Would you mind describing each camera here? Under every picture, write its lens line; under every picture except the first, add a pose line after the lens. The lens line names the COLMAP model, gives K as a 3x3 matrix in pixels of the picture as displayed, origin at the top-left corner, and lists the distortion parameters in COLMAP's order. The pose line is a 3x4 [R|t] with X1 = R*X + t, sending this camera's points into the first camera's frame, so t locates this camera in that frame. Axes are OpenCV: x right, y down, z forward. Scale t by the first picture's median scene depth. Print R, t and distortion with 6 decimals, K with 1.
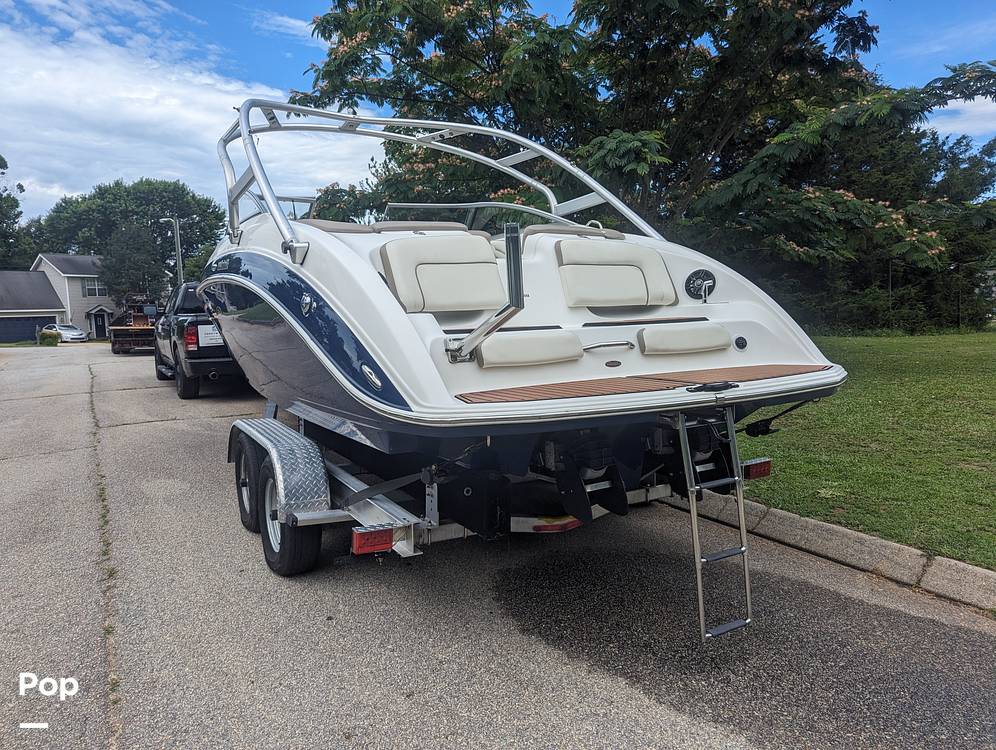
lens RADIAL K [[723.5, 0, 499.2], [0, 723.5, 366.9], [0, 0, 1]] dist [0.010633, -0.009585]
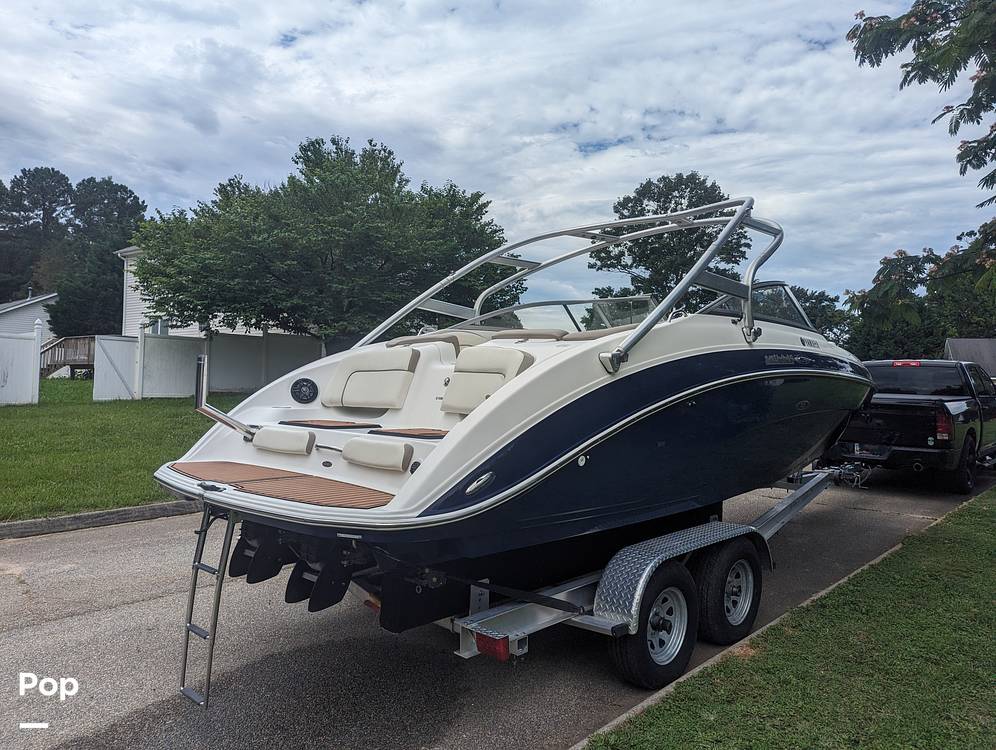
lens RADIAL K [[723.5, 0, 499.2], [0, 723.5, 366.9], [0, 0, 1]] dist [0.010633, -0.009585]
pose [[0.268714, 0.025665, -0.962878, 1.072684], [-0.104288, 0.994544, -0.002595, -0.147494], [0.957558, 0.101114, 0.269924, 0.747870]]
